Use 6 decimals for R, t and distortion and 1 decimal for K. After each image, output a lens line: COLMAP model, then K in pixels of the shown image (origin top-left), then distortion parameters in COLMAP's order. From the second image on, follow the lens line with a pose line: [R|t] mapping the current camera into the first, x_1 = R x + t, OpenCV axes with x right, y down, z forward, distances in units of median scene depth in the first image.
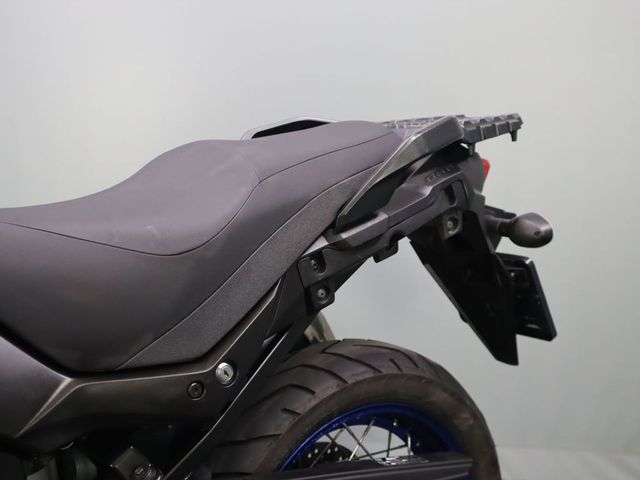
lens RADIAL K [[933.5, 0, 320.0], [0, 933.5, 240.0], [0, 0, 1]] dist [0.009027, 0.247235]
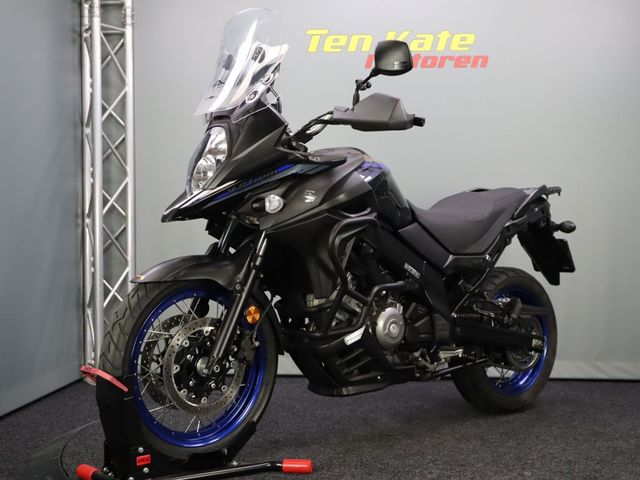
lens RADIAL K [[933.5, 0, 320.0], [0, 933.5, 240.0], [0, 0, 1]] dist [0.009027, 0.247235]
pose [[0.998477, -0.007684, 0.054632, -0.701938], [0.014237, 0.992601, -0.120581, 0.373838], [-0.053301, 0.121176, 0.991199, -1.824415]]
